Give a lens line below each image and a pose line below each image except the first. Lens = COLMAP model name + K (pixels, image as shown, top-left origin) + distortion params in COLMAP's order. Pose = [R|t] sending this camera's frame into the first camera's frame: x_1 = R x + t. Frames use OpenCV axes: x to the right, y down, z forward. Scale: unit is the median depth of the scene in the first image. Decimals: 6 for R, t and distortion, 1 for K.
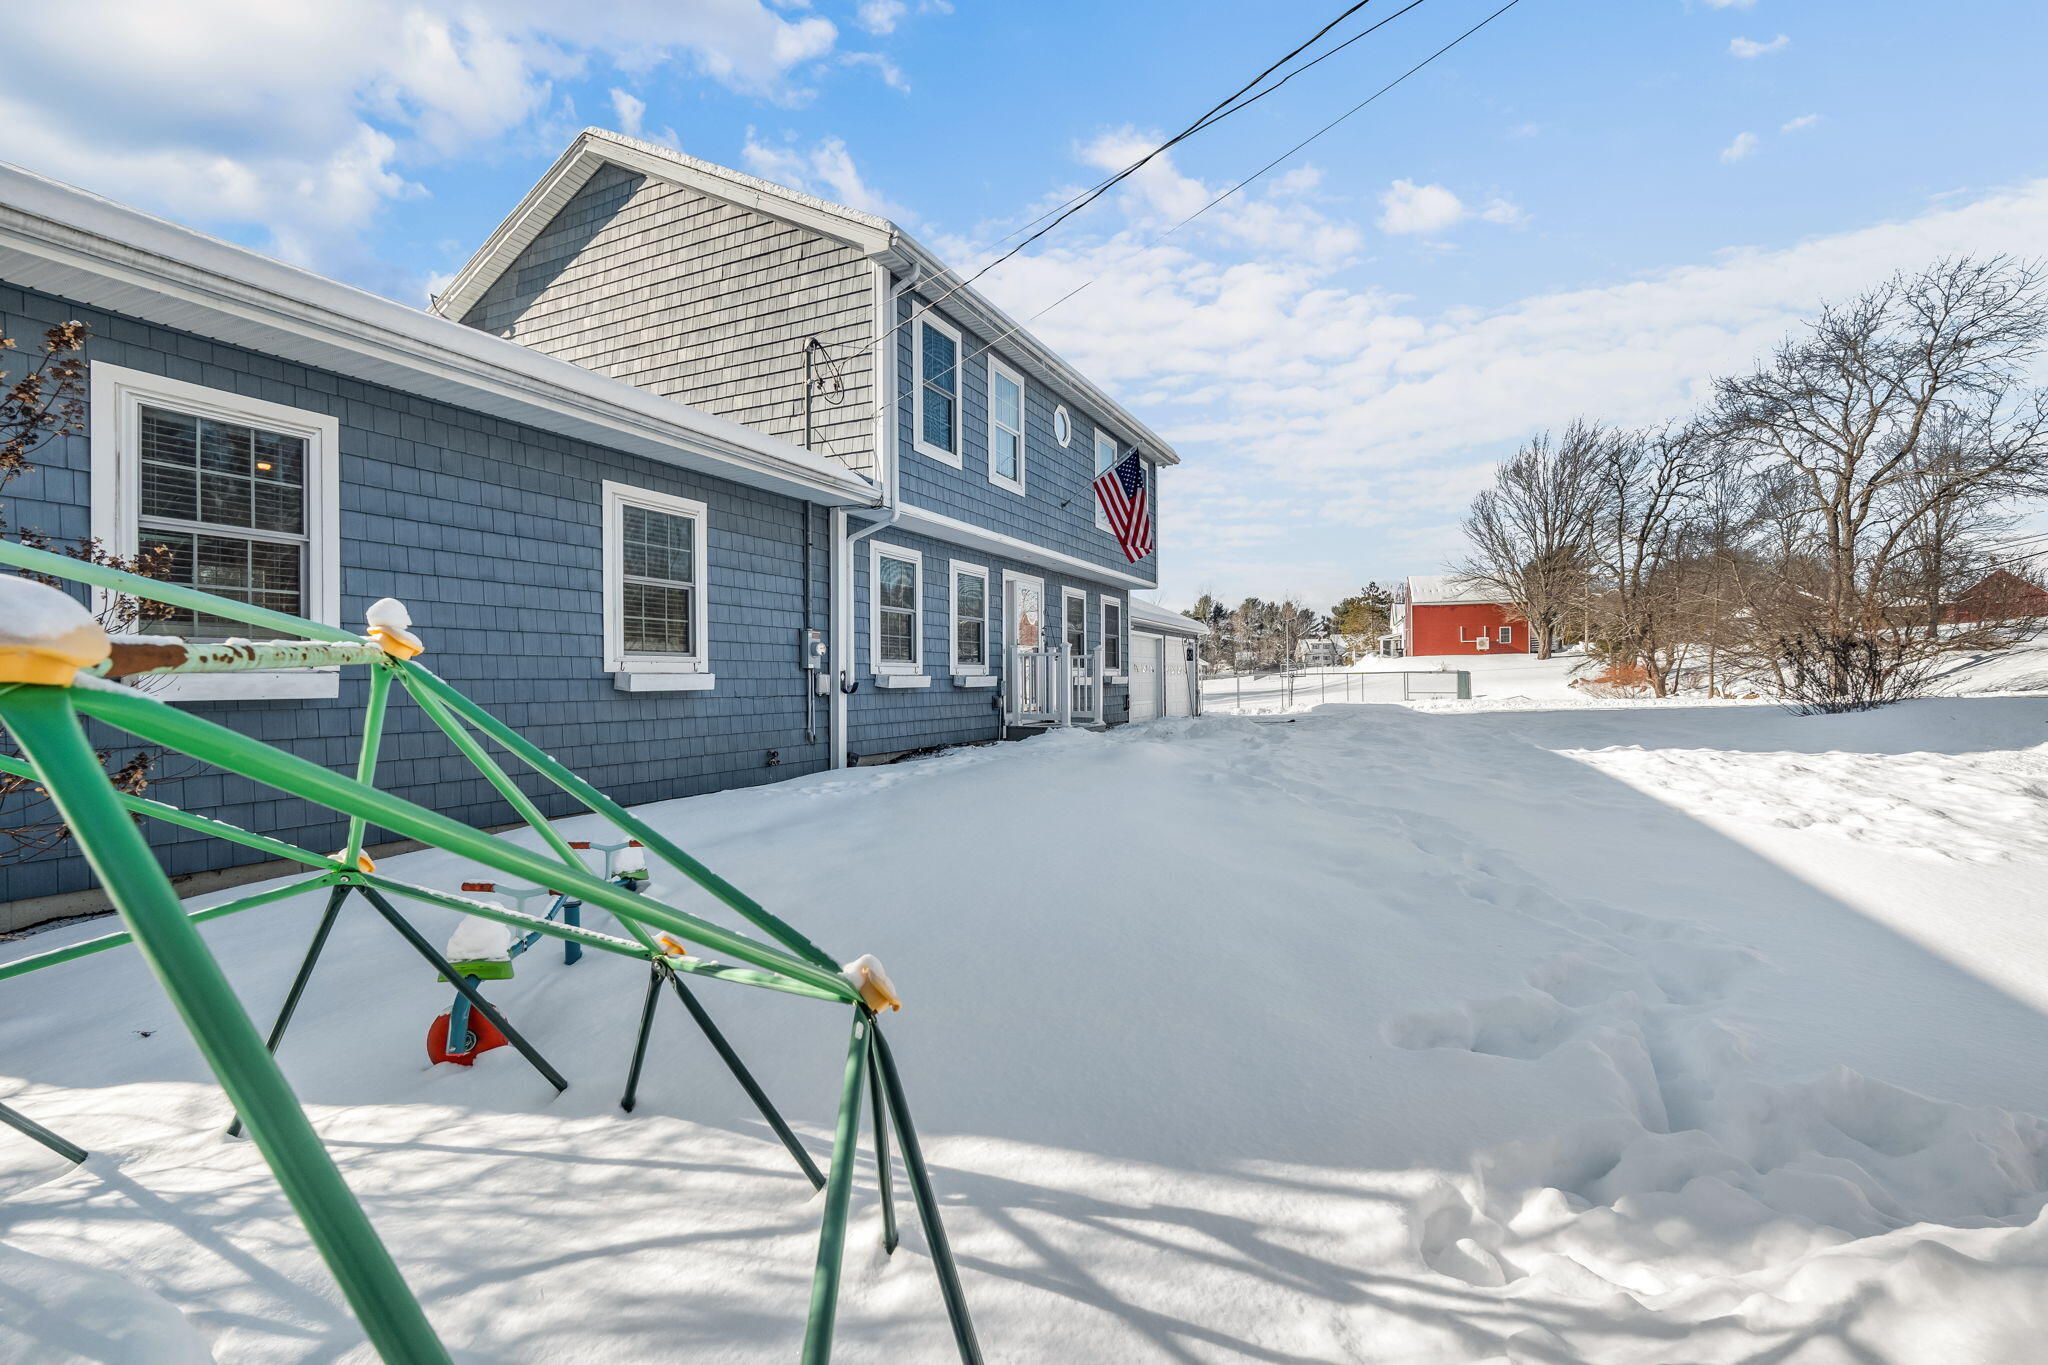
lens RADIAL K [[911.0, 0, 1006.6], [0, 911.0, 698.6], [0, 0, 1]] dist [0.001540, -0.000594]
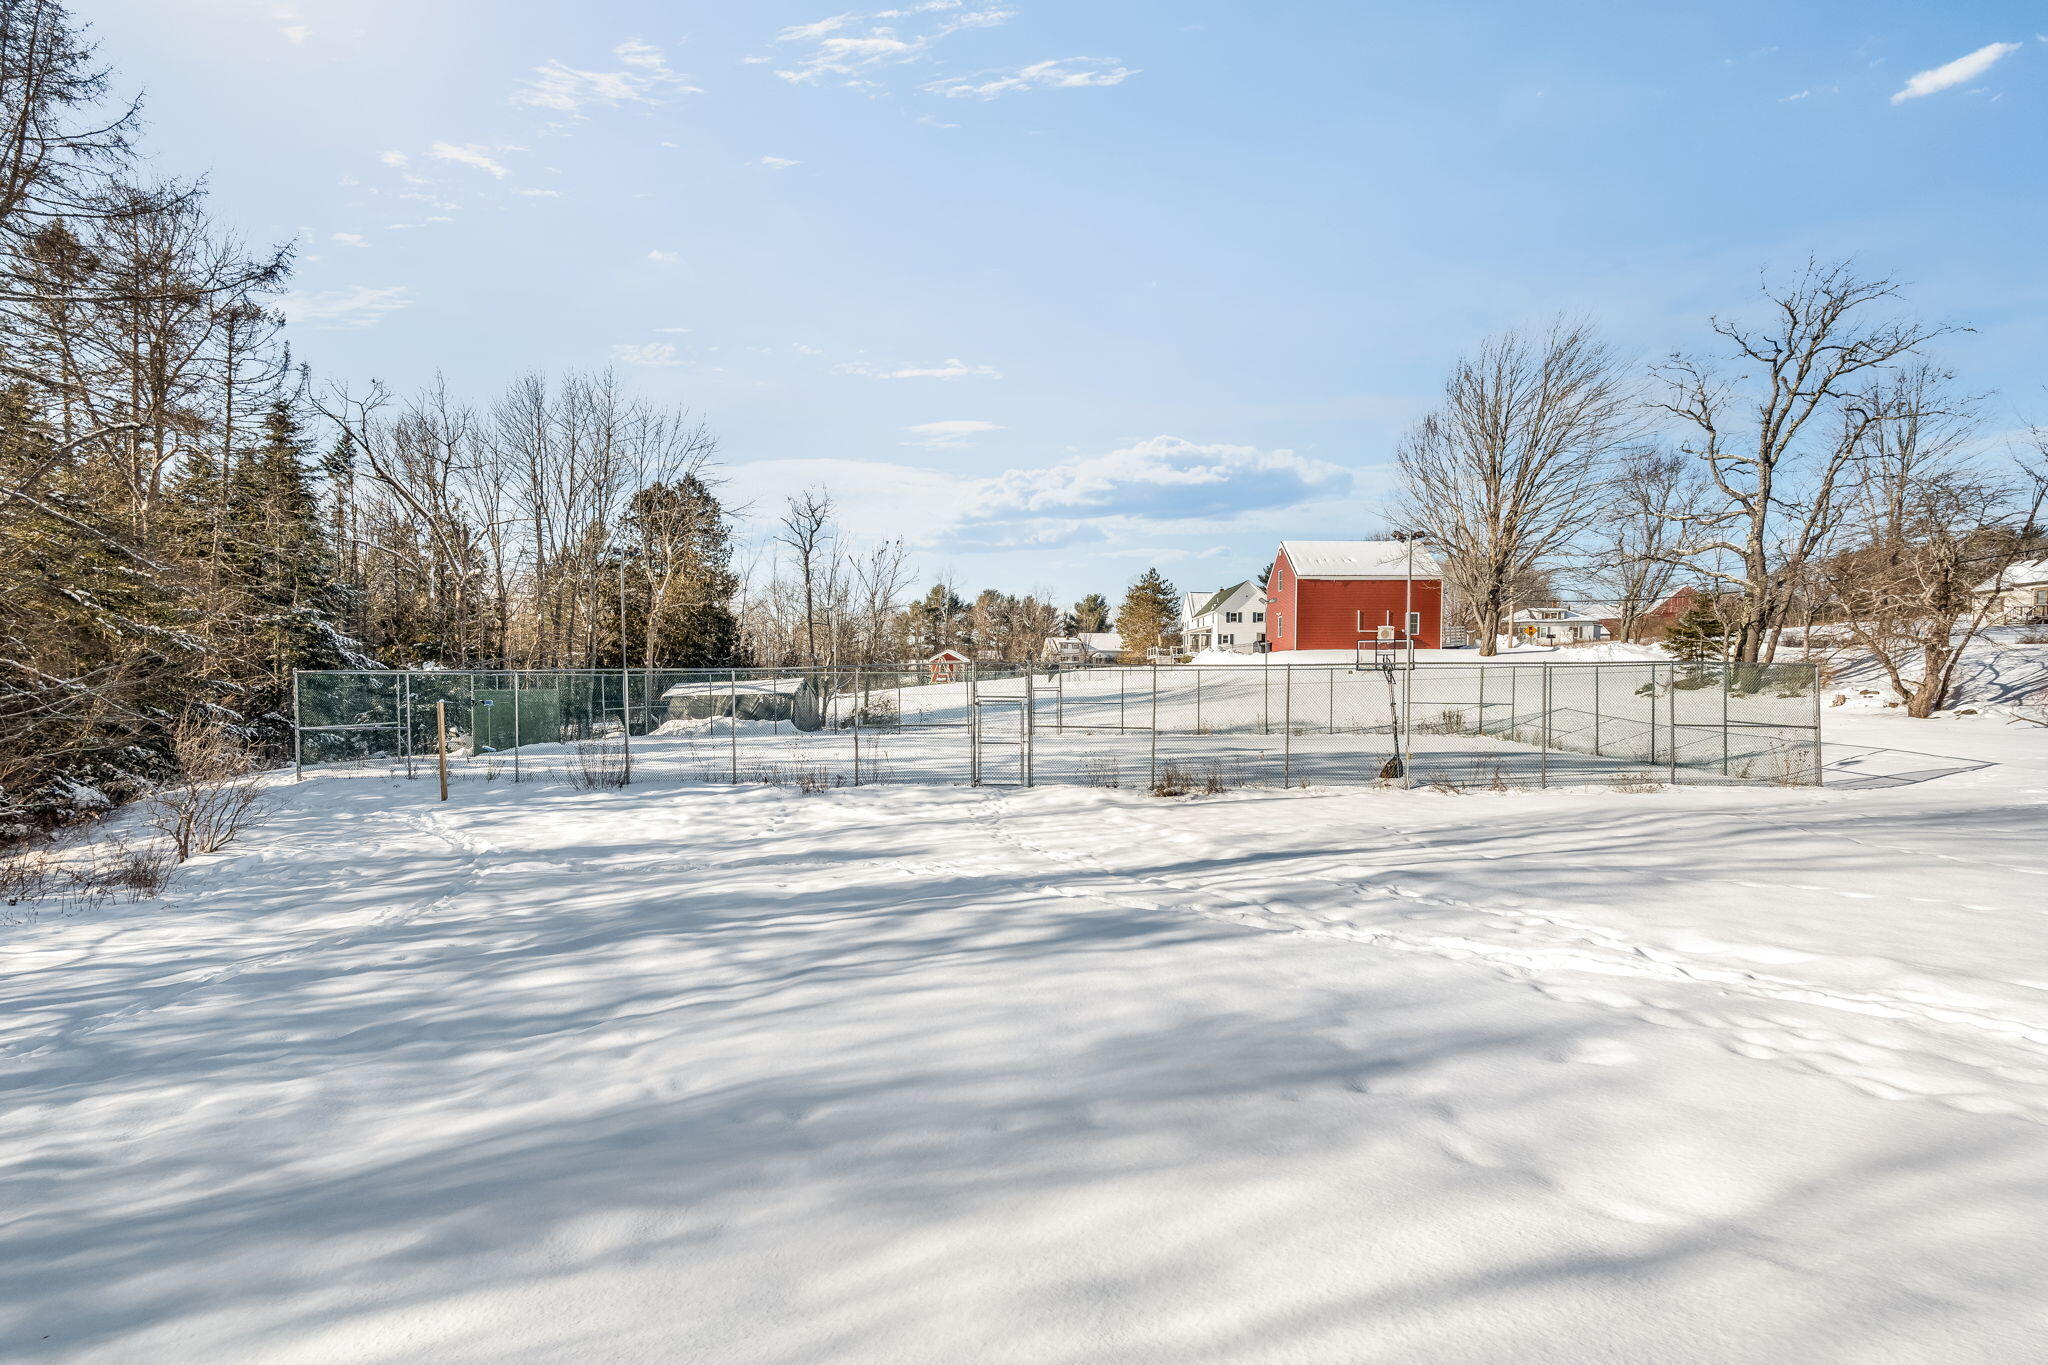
lens RADIAL K [[911.0, 0, 1015.2], [0, 911.0, 714.1], [0, 0, 1]] dist [0.001540, -0.000594]
pose [[0.942891, -0.001481, 0.333098, -0.001940], [-0.003004, 0.999912, 0.012950, -0.002826], [-0.333088, -0.013211, 0.942803, 0.245095]]
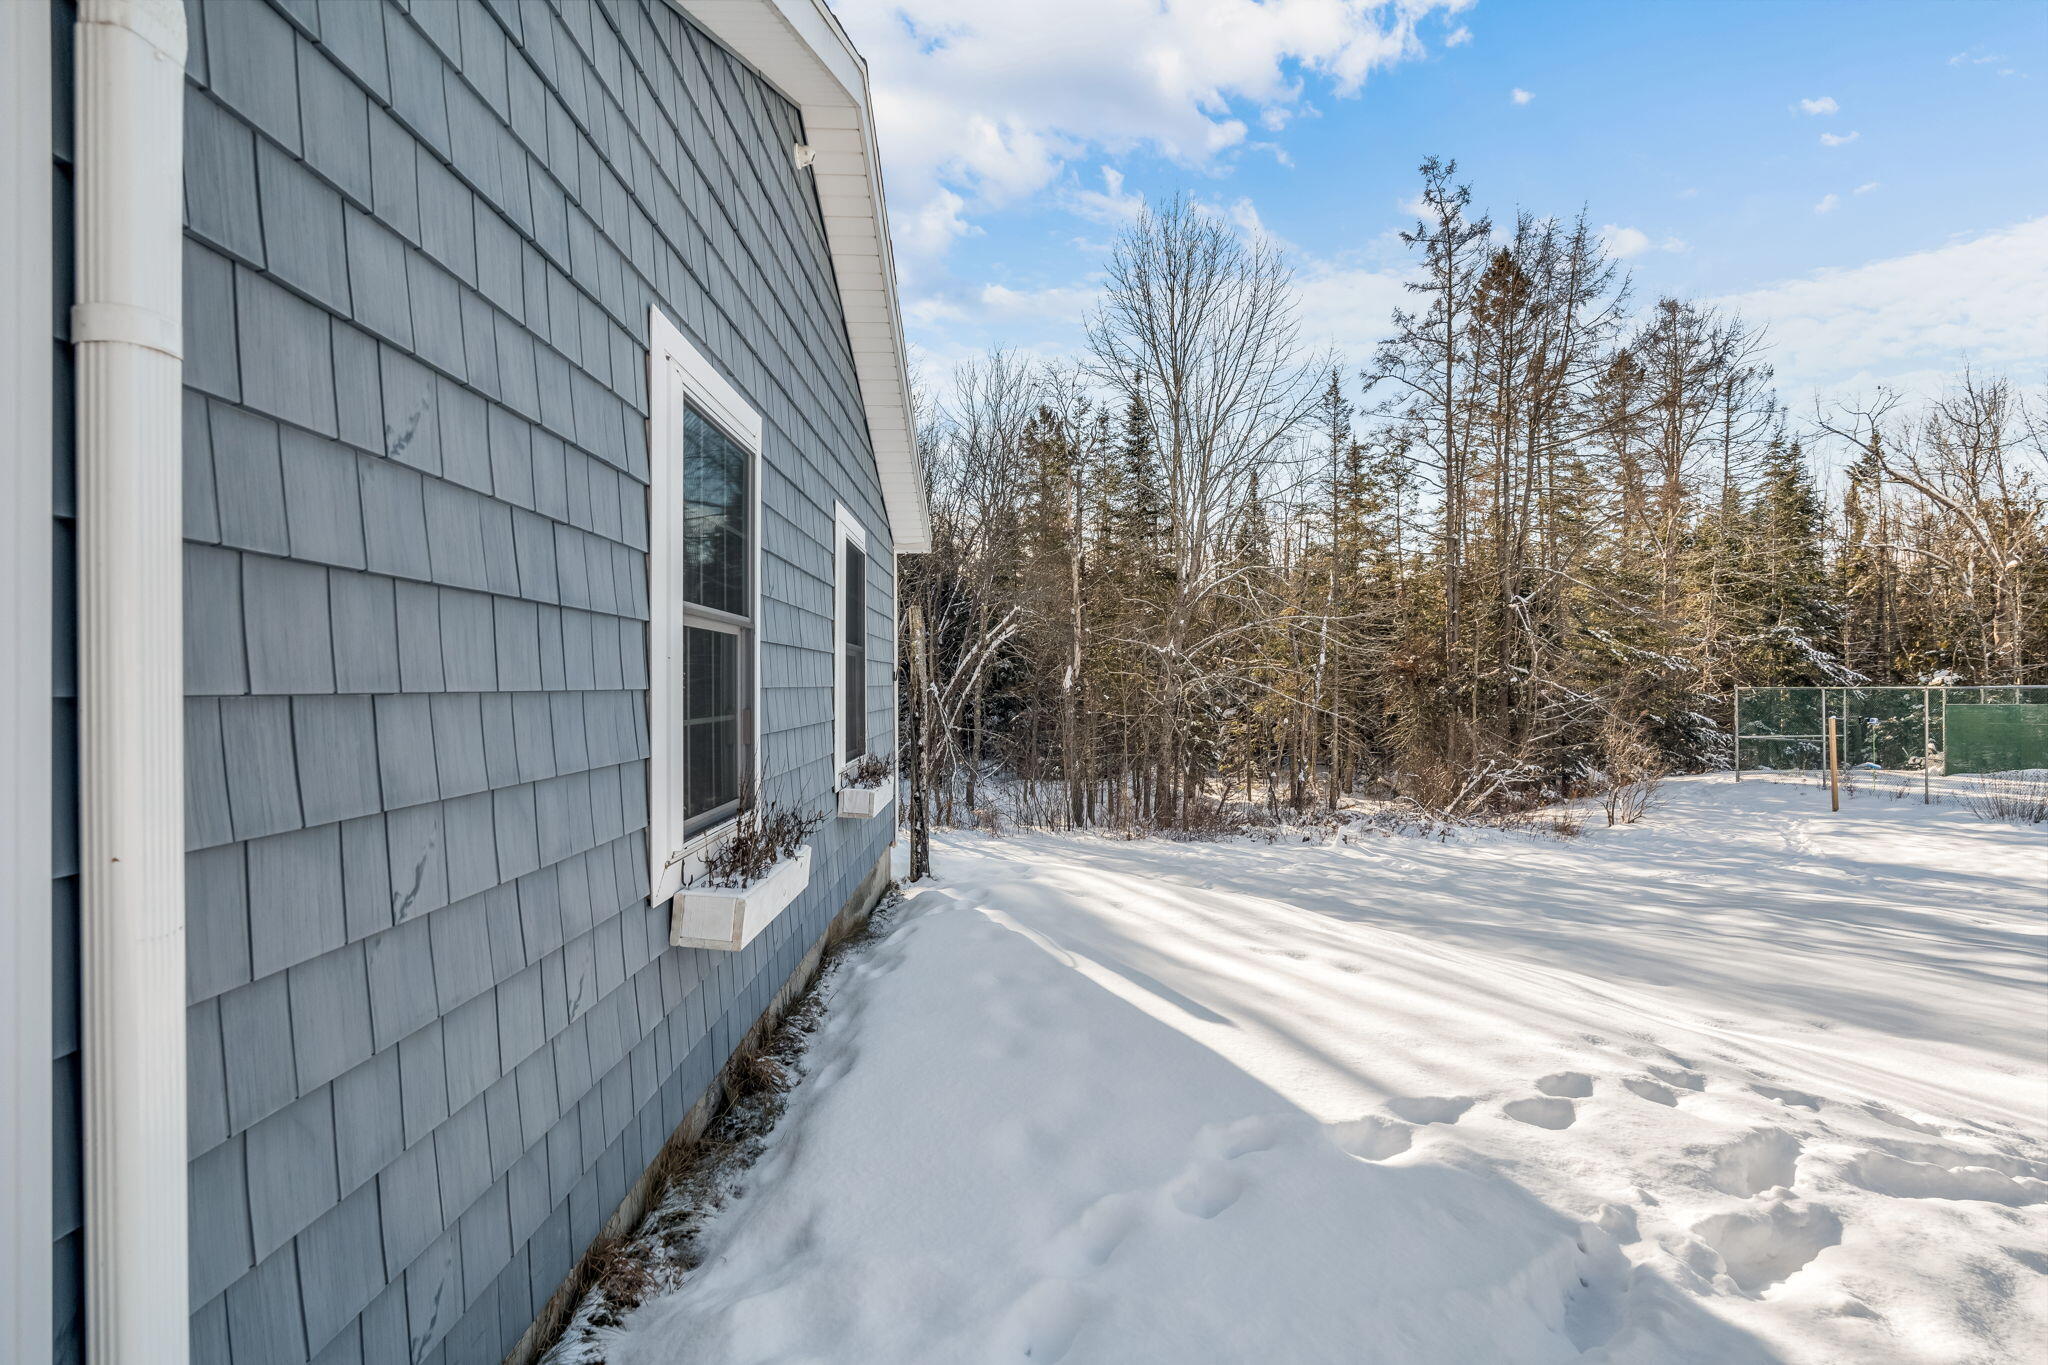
lens RADIAL K [[999.5, 0, 1016.0], [0, 999.5, 676.3], [0, 0, 1]] dist [0.001389, -0.000368]
pose [[0.463799, -0.000805, -0.885940, 0.051234], [-0.016928, 0.999809, -0.009770, -0.006018], [0.885779, 0.019529, 0.463697, 0.207039]]
